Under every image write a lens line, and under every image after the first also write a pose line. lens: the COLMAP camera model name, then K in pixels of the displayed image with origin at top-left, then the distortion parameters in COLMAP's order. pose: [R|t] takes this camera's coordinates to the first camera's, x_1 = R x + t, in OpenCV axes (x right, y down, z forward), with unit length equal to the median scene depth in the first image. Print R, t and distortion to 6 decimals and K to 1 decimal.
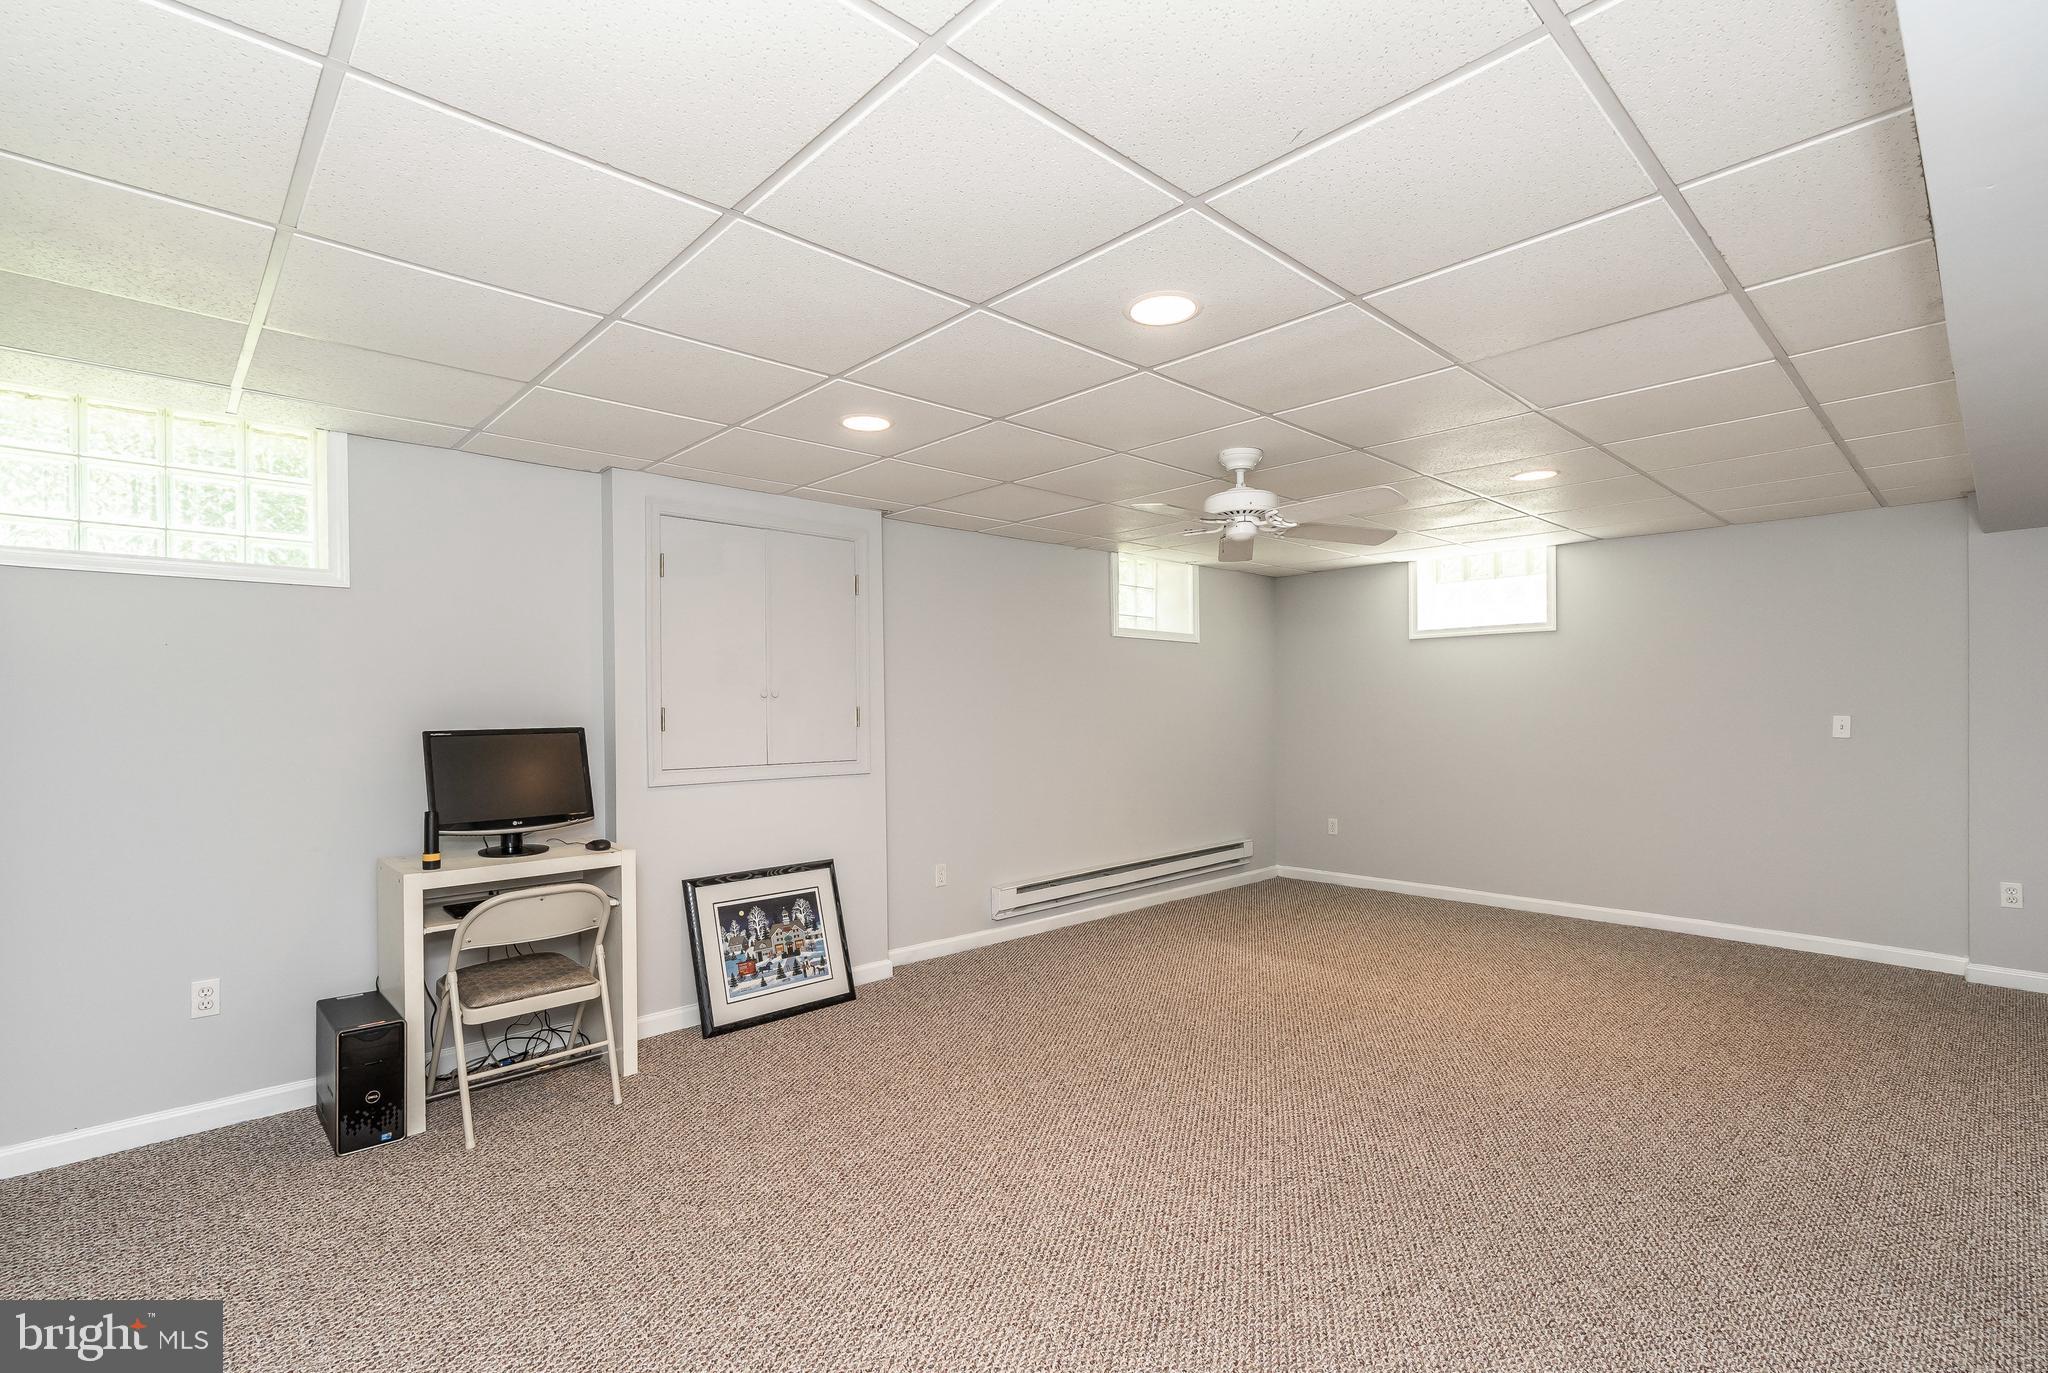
lens RADIAL K [[932.2, 0, 1036.9], [0, 932.2, 698.5], [0, 0, 1]] dist [-0.009626, -0.000247]
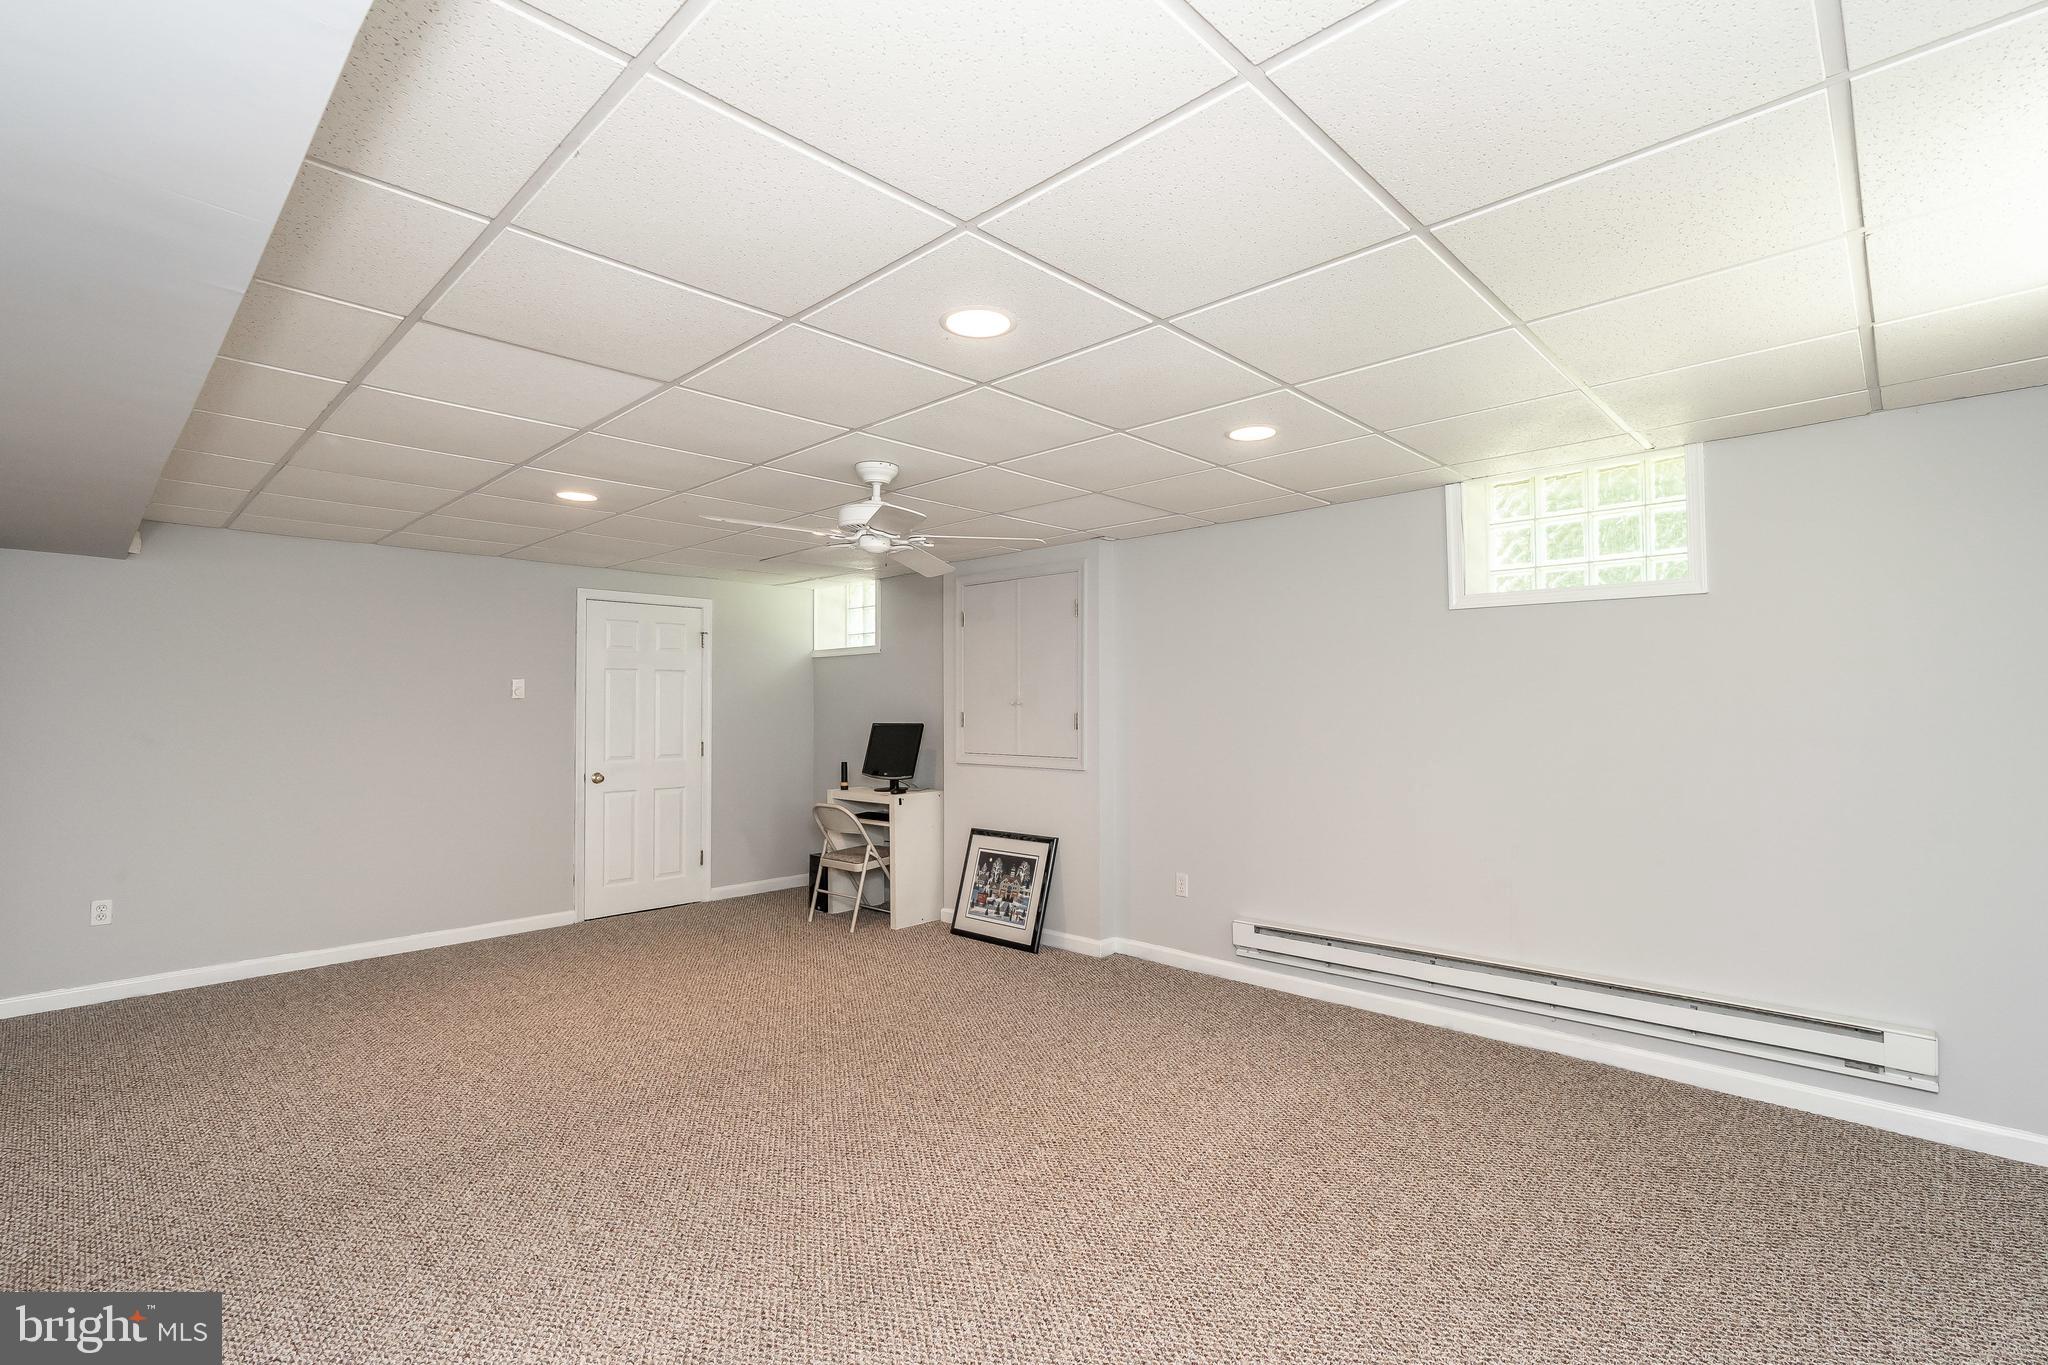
lens RADIAL K [[932.2, 0, 1037.3], [0, 932.2, 681.3], [0, 0, 1]] dist [-0.009626, -0.000247]
pose [[0.054580, -0.026628, -0.998154, 1.064304], [0.005498, 0.999637, -0.026367, 0.000258], [0.998494, -0.004049, 0.054707, 0.972141]]
